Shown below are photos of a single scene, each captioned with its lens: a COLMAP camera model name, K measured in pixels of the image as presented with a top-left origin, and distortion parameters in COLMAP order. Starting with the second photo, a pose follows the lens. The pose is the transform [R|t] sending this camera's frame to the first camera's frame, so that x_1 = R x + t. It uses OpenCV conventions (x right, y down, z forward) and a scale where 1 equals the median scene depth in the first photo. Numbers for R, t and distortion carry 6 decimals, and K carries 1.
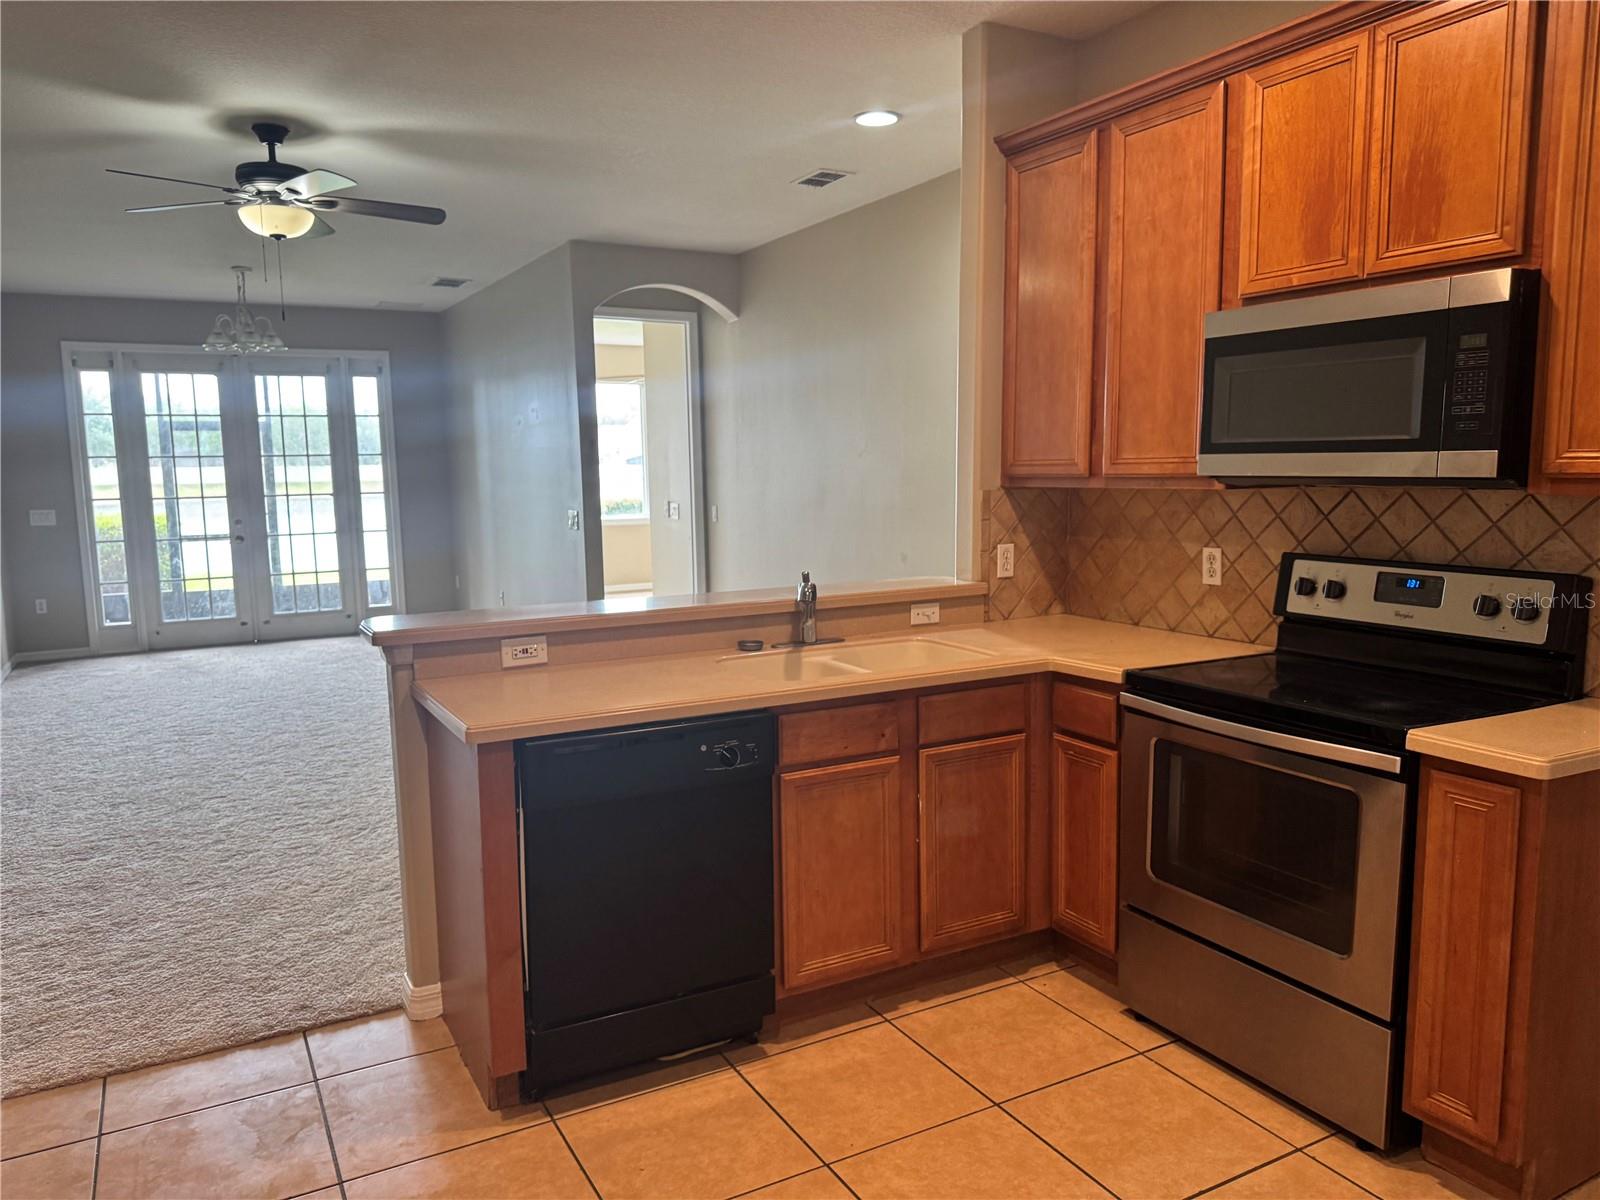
lens RADIAL K [[1172.7, 0, 800.0], [0, 1172.7, 600.0], [0, 0, 1]] dist [0.060448, -0.049935]
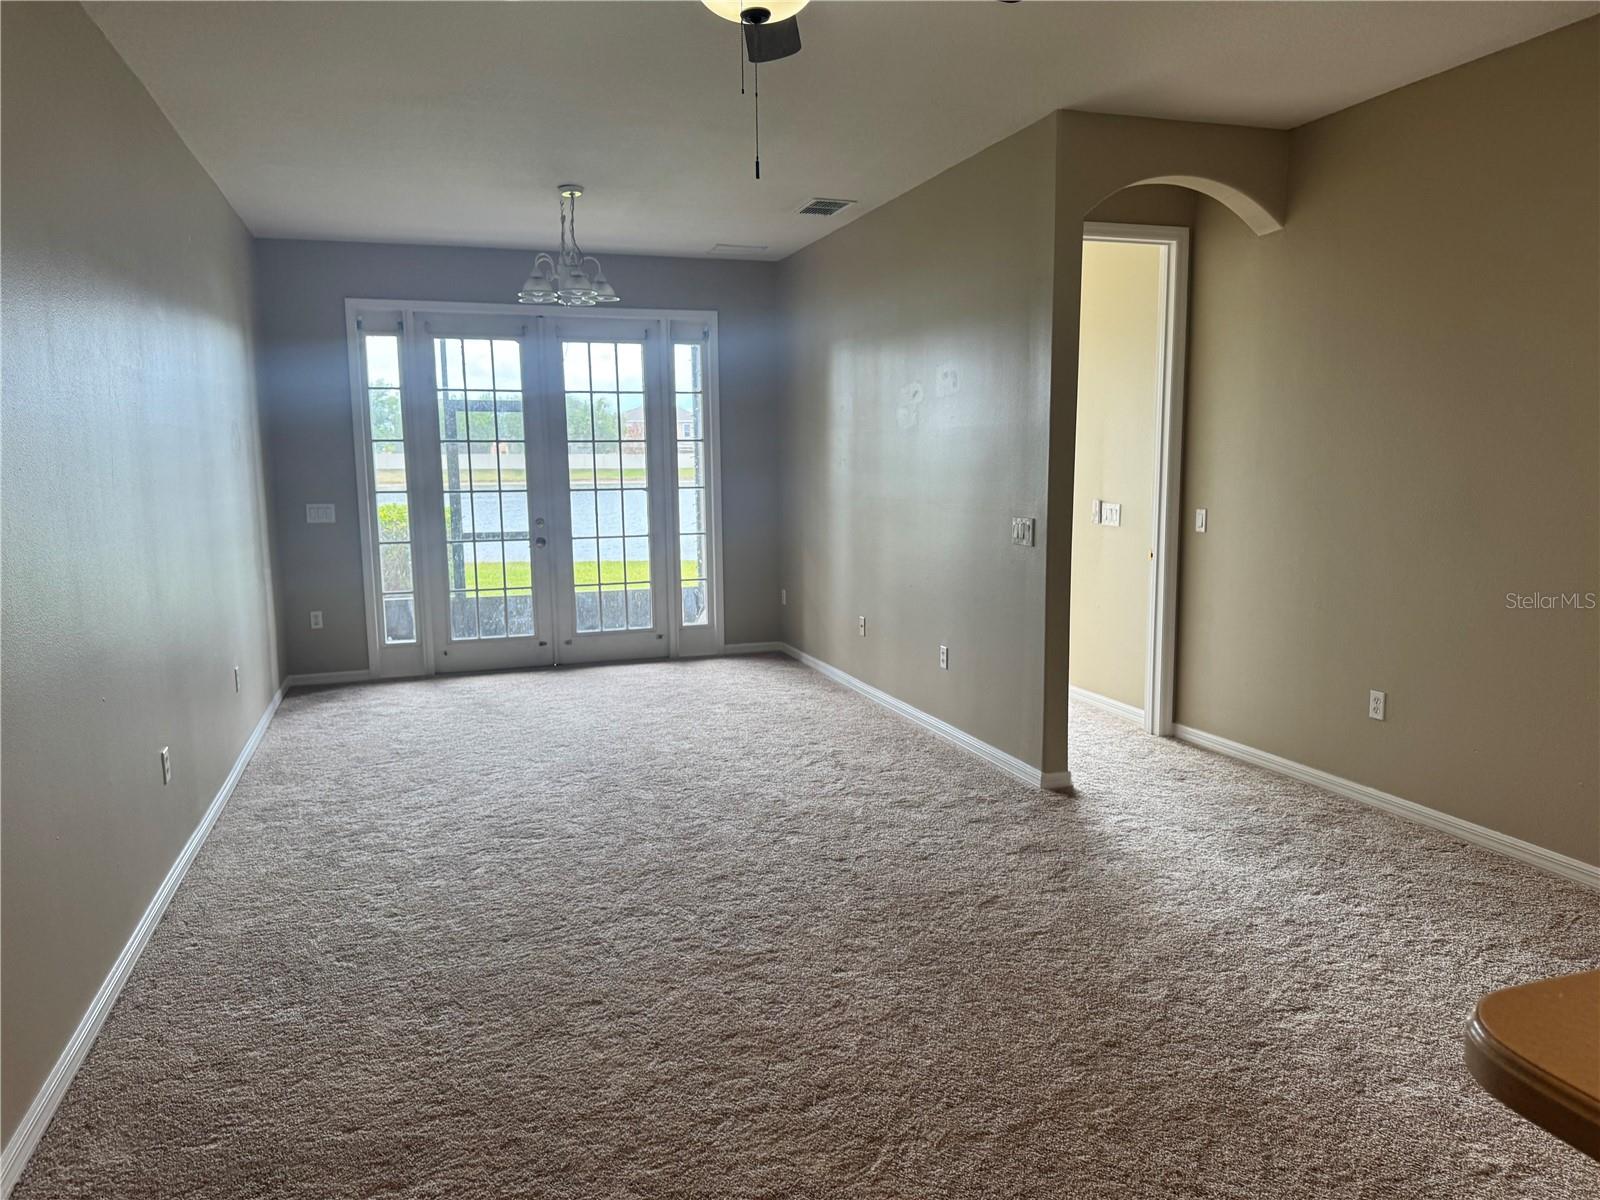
lens RADIAL K [[1149.3, 0, 807.4], [0, 1149.3, 593.4], [0, 0, 1]] dist [0.222872, -0.427789]
pose [[0.985863, 0.023333, -0.165921, -0.157478], [-0.022687, 0.999726, 0.005786, -0.024919], [0.166010, -0.001940, 0.986122, 0.237213]]
